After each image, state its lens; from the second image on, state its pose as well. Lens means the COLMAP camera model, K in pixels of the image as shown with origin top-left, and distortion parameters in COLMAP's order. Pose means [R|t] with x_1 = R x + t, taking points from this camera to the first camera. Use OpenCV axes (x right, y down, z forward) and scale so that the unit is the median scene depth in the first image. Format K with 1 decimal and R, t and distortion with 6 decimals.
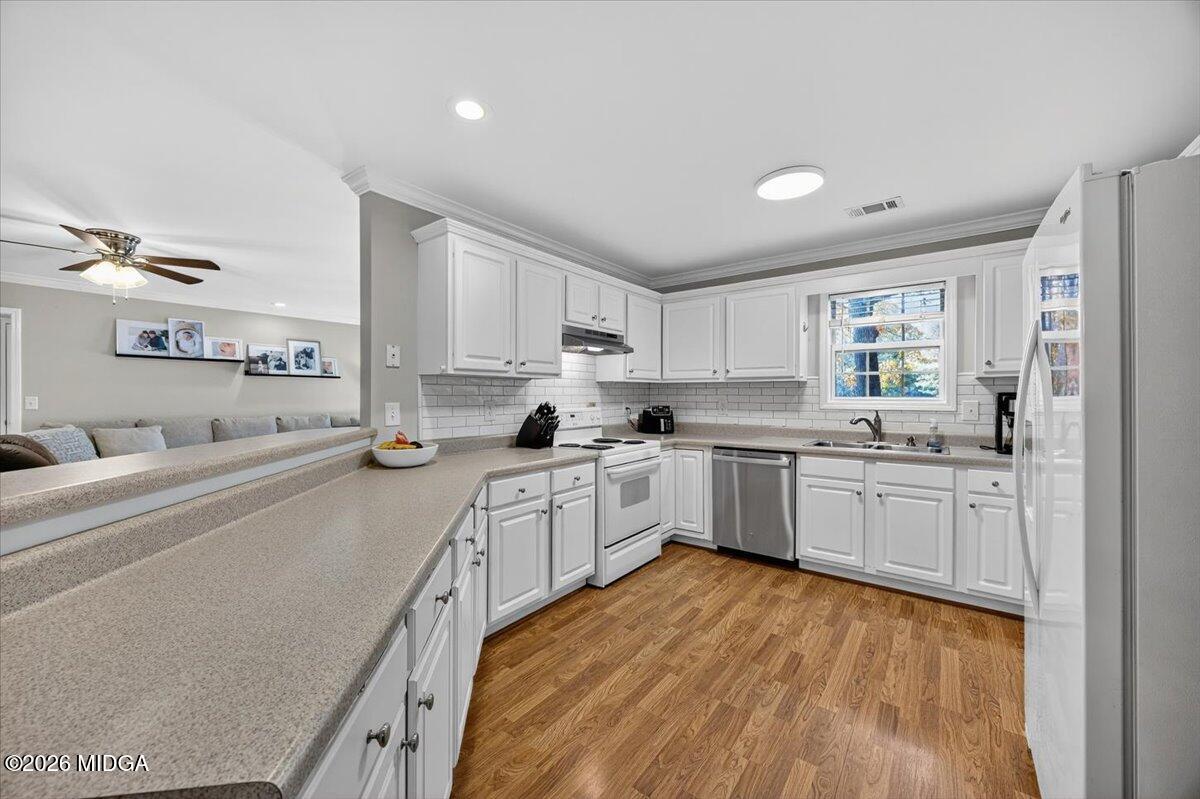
lens RADIAL K [[458.8, 0, 593.9], [0, 458.8, 392.1], [0, 0, 1]] dist [-0.003270, 0.000426]
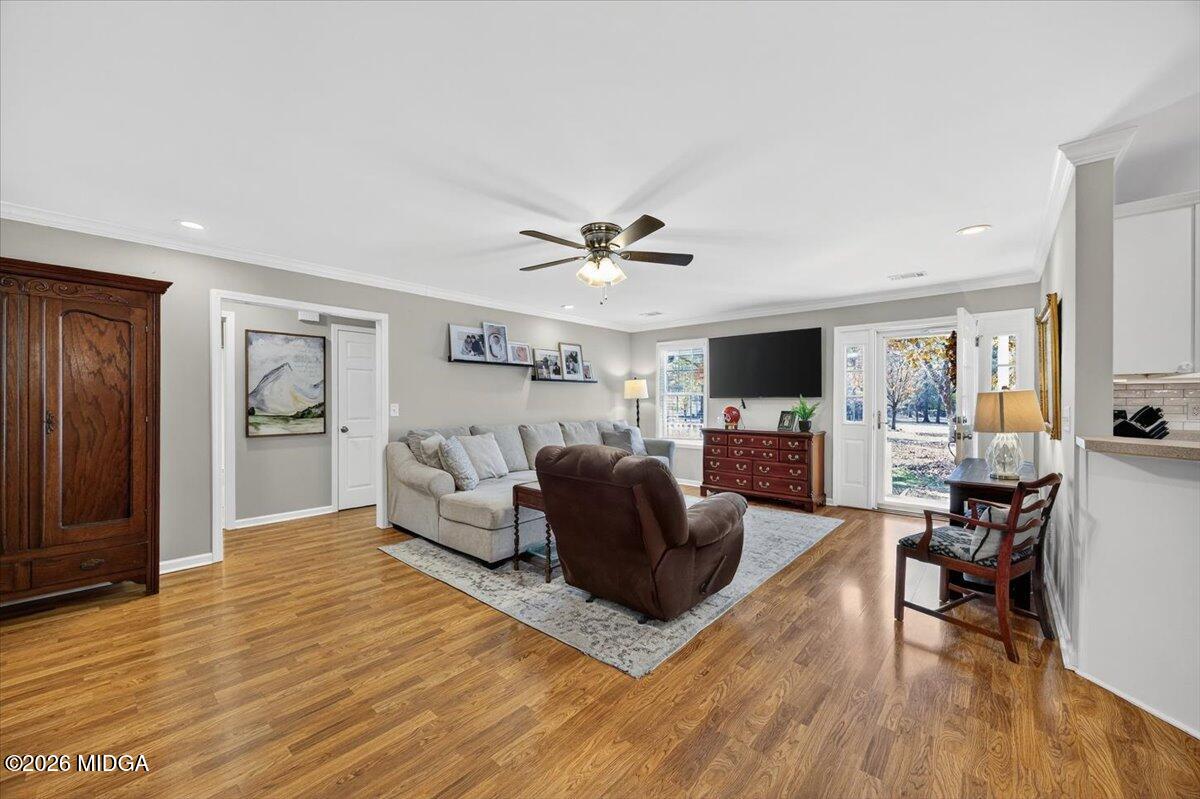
lens RADIAL K [[458.8, 0, 591.1], [0, 458.8, 399.9], [0, 0, 1]] dist [-0.003270, 0.000426]
pose [[0.996435, -0.006295, -0.084130, -0.623506], [0.006834, 0.999958, 0.006125, -0.000963], [0.084088, -0.006679, 0.996436, 0.046474]]
